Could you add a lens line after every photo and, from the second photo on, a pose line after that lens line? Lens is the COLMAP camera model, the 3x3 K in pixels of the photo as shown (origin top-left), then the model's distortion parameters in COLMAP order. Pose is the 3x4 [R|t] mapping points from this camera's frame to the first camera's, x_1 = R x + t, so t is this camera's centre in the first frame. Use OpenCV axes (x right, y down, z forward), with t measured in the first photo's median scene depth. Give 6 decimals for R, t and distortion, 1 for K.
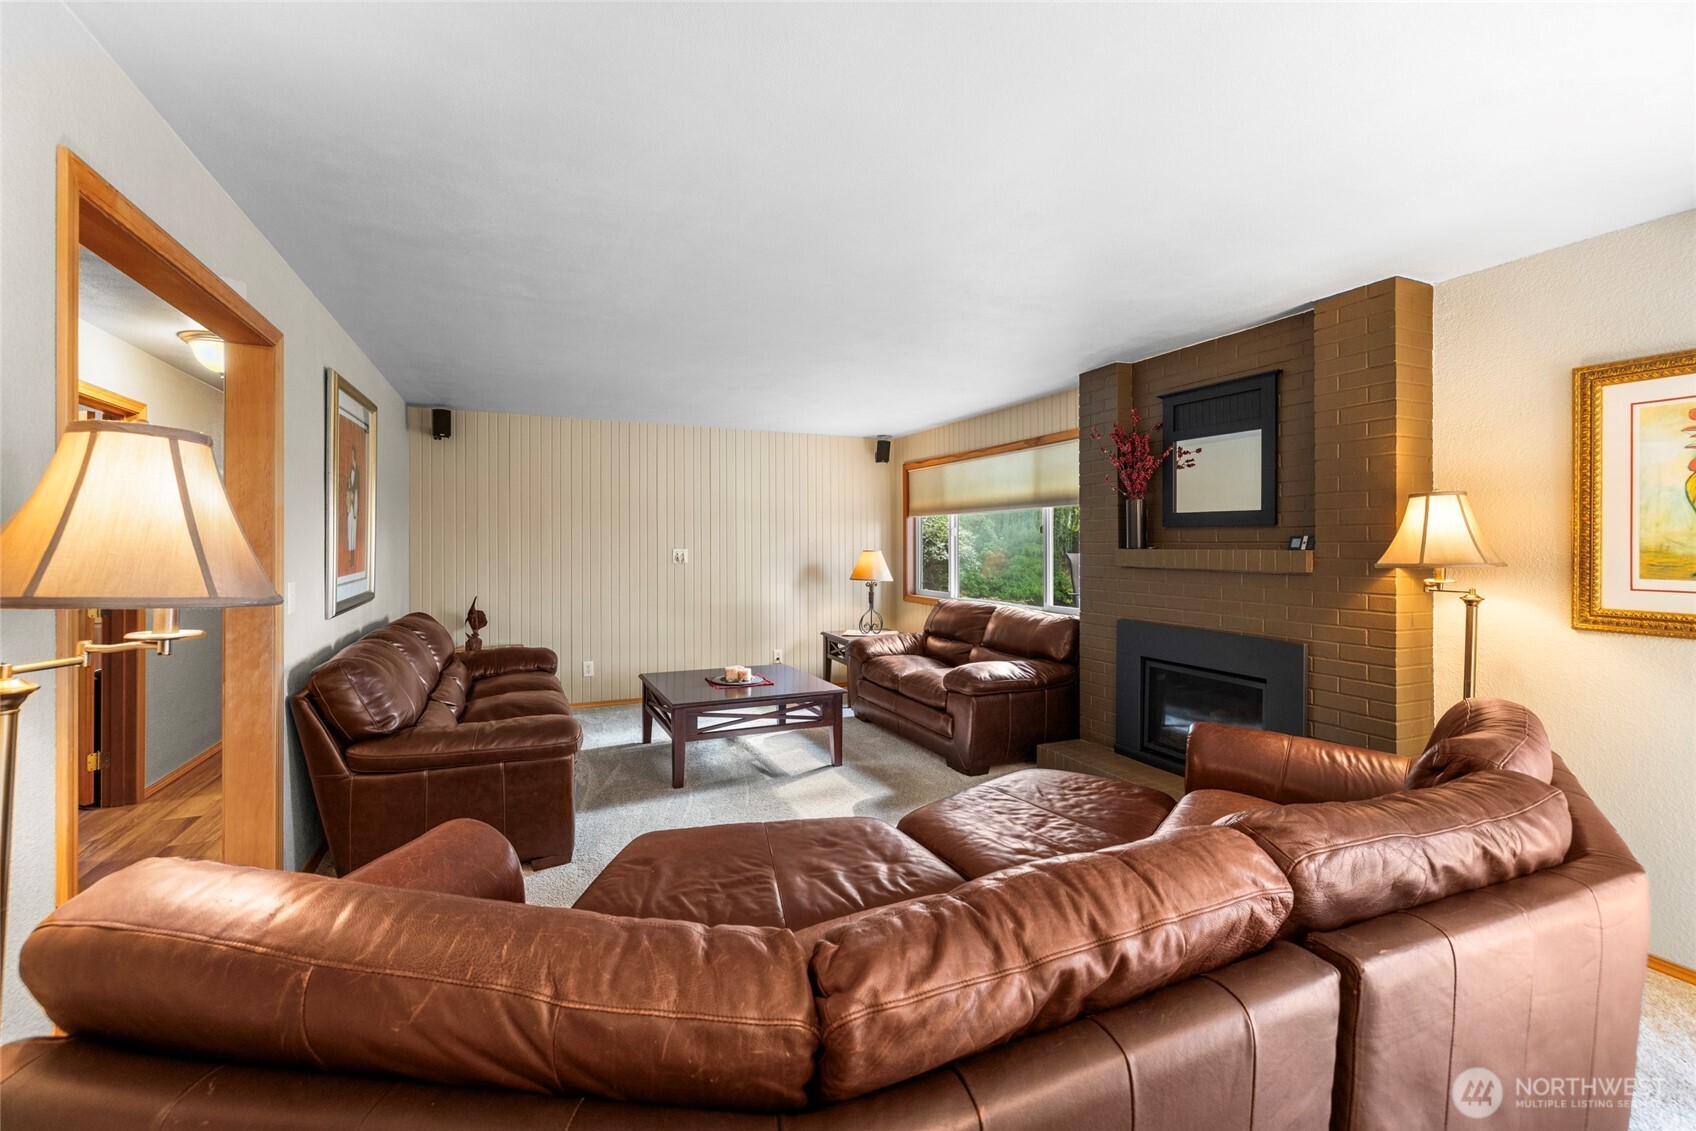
lens RADIAL K [[715.6, 0, 830.3], [0, 715.6, 551.2], [0, 0, 1]] dist [-0.000772, -0.000229]
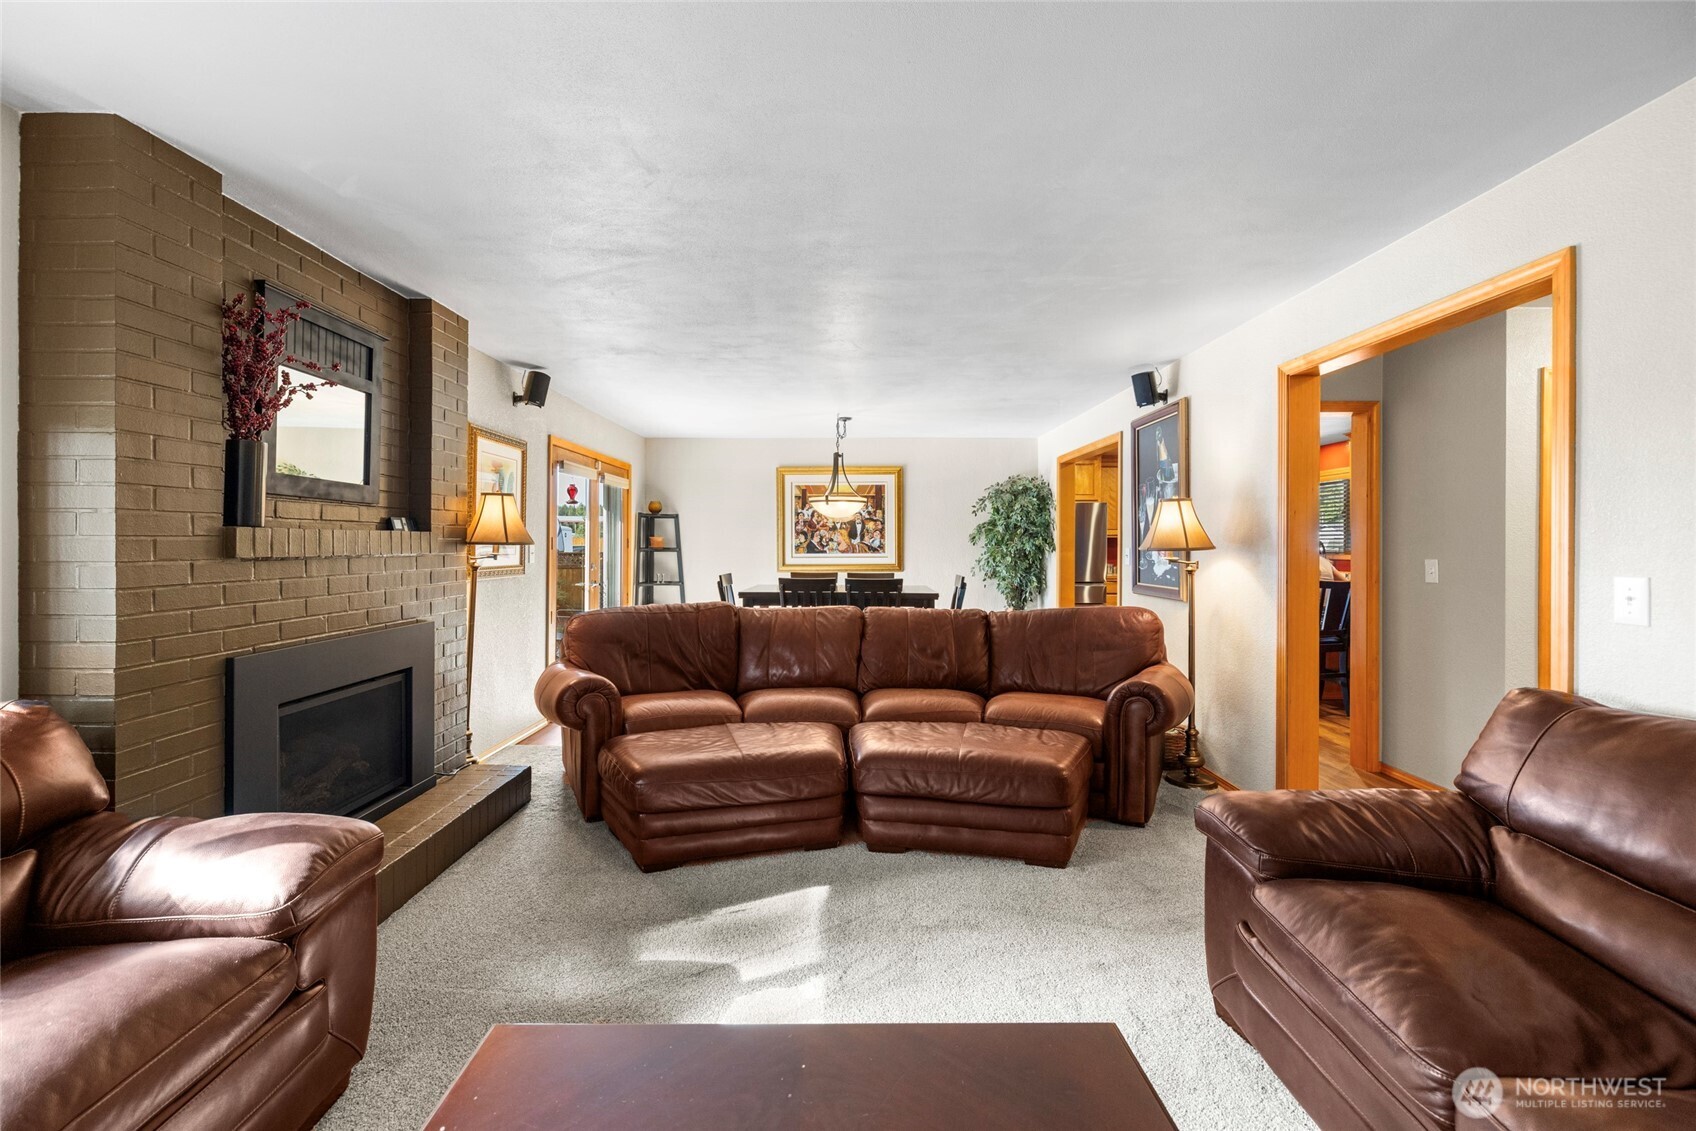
lens RADIAL K [[715.6, 0, 835.6], [0, 715.6, 547.3], [0, 0, 1]] dist [-0.000772, -0.000229]
pose [[-0.911526, -0.013486, 0.411020, -0.239287], [-0.007630, 0.999845, 0.015884, -0.000128], [-0.411171, 0.011343, -0.911488, 1.321541]]
